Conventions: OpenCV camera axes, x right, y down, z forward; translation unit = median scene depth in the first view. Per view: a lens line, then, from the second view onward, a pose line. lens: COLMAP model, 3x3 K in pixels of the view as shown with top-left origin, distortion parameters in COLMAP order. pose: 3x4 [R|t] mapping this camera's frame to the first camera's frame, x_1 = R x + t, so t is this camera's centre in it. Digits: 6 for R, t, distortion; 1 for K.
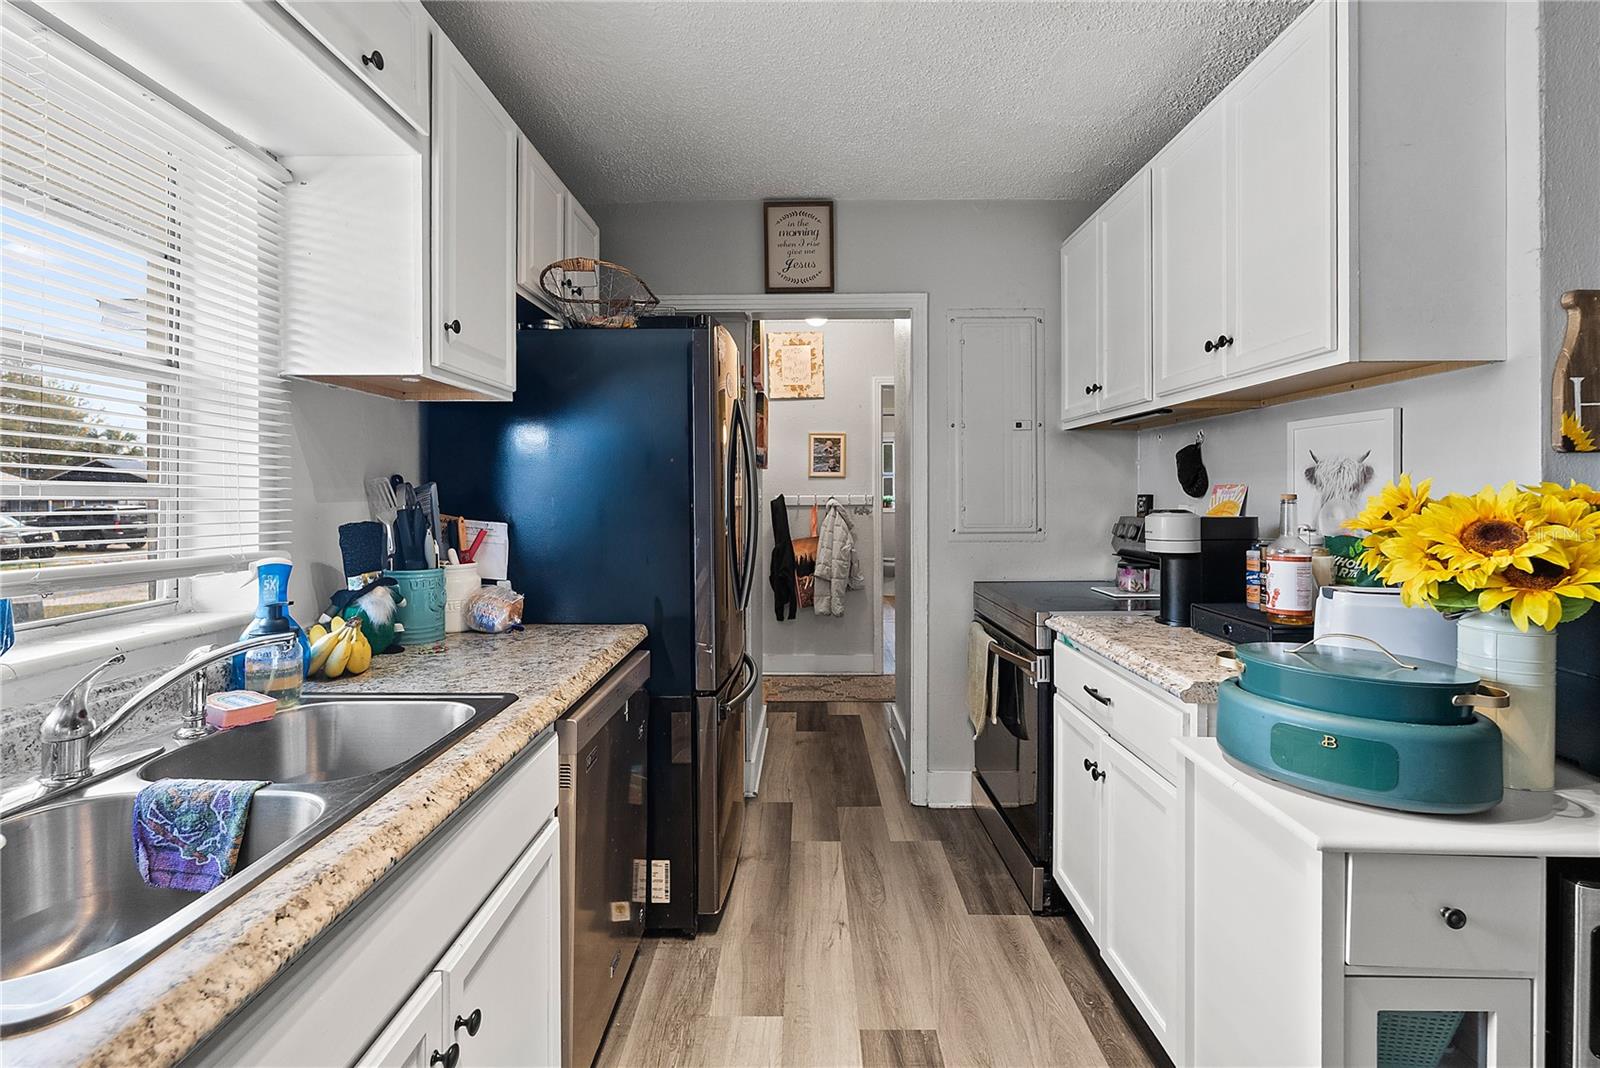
lens RADIAL K [[711.5, 0, 807.9], [0, 711.5, 498.2], [0, 0, 1]] dist [0.000114, -0.000104]
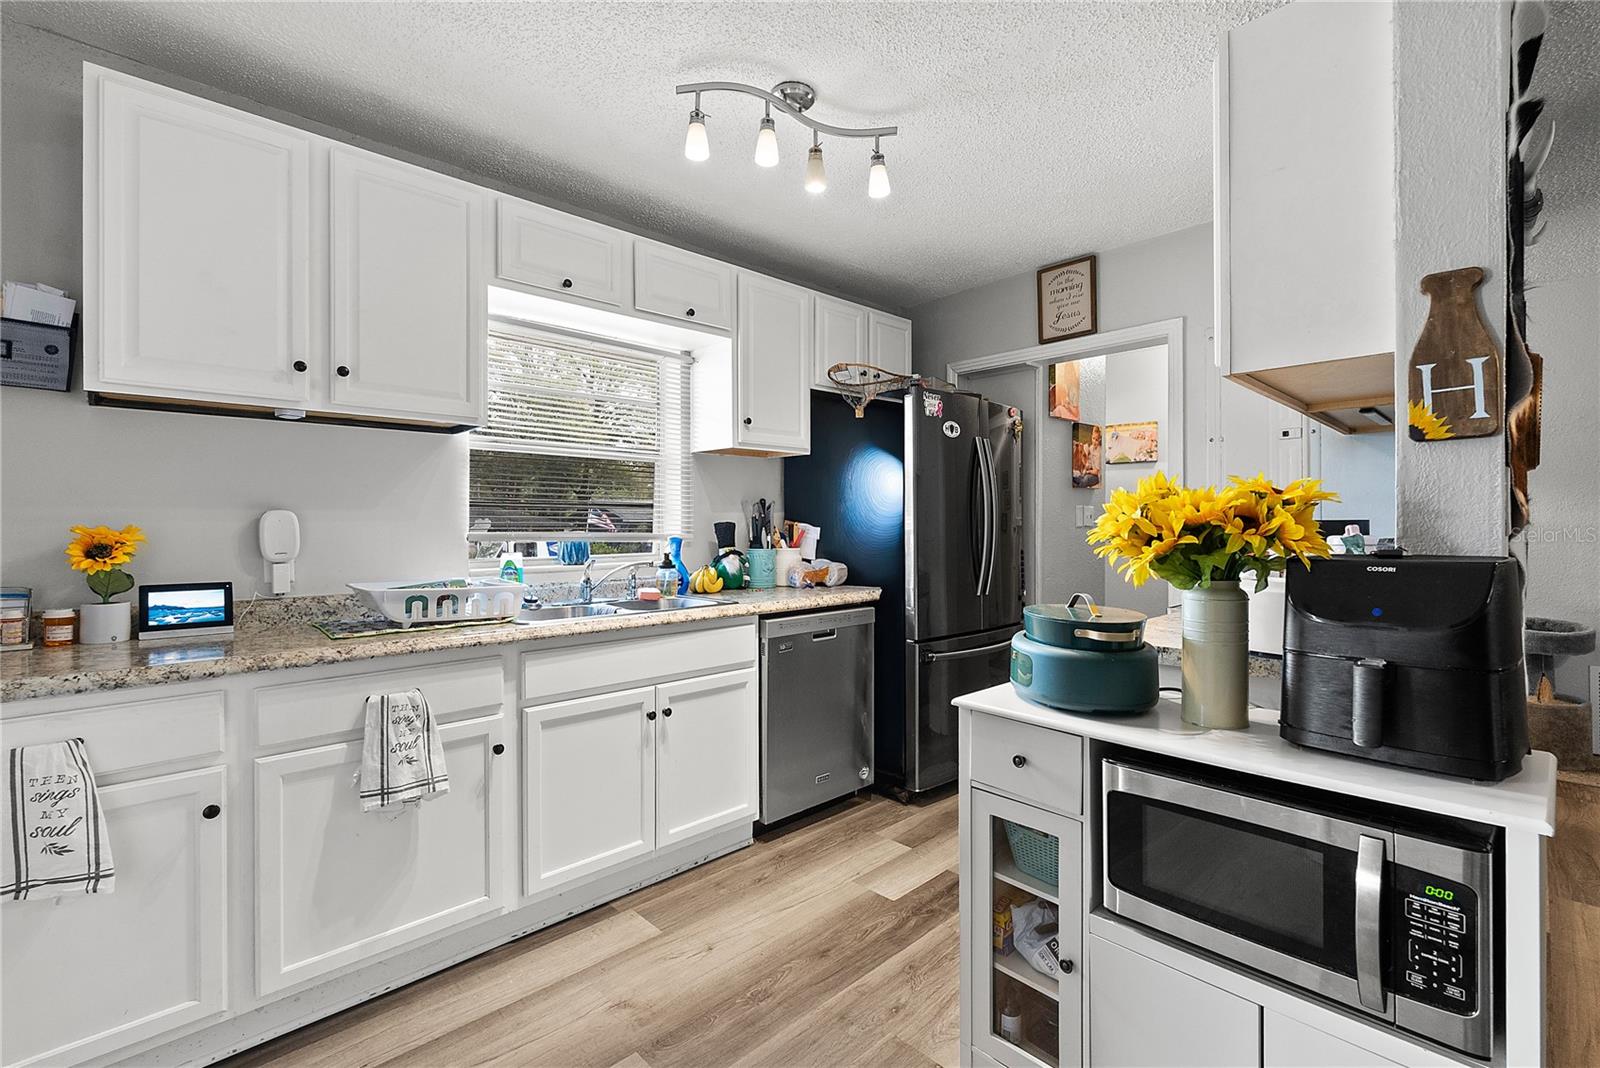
lens RADIAL K [[711.5, 0, 824.1], [0, 711.5, 529.0], [0, 0, 1]] dist [0.000114, -0.000104]
pose [[0.711835, 0.004229, -0.702334, 0.879309], [-0.003445, 0.999991, 0.002530, 0.042714], [0.702338, 0.000619, 0.711843, -0.209968]]
